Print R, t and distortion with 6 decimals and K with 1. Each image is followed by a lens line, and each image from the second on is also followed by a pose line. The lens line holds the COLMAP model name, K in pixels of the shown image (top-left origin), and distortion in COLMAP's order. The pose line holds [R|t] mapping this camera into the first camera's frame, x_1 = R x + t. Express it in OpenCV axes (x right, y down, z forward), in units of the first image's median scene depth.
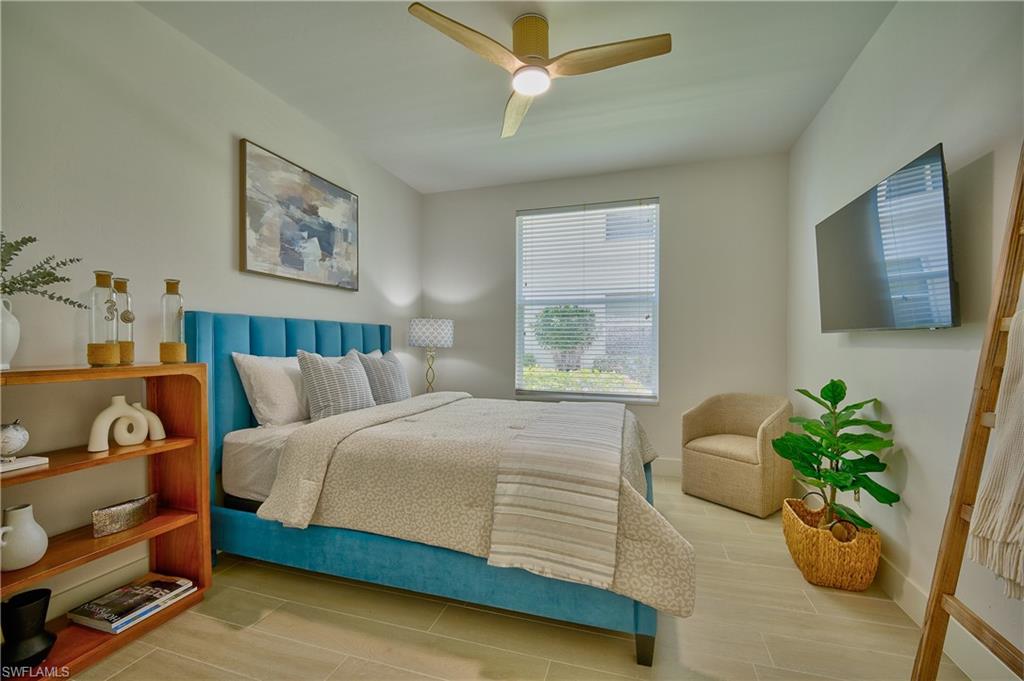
lens RADIAL K [[422.2, 0, 514.9], [0, 422.2, 343.4], [0, 0, 1]] dist [-0.001105, -0.008995]
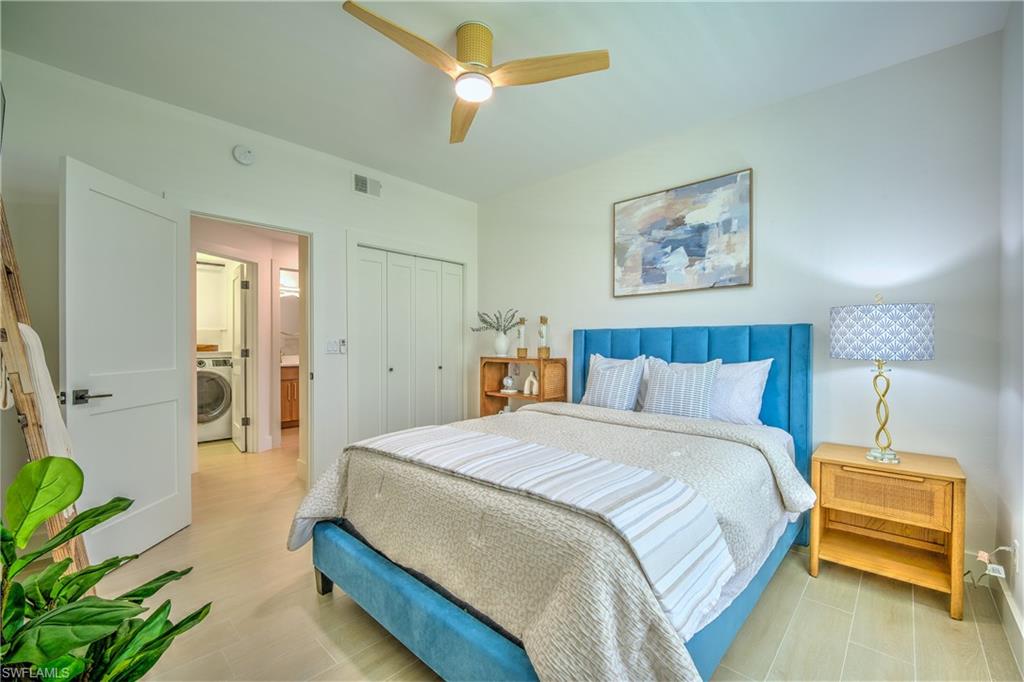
lens RADIAL K [[422.2, 0, 514.9], [0, 422.2, 343.9], [0, 0, 1]] dist [-0.001105, -0.008995]
pose [[-0.441790, -0.002046, -0.897116, 0.663491], [-0.001200, 0.999998, -0.001690, -0.011717], [0.897118, 0.000330, -0.441791, 1.140406]]
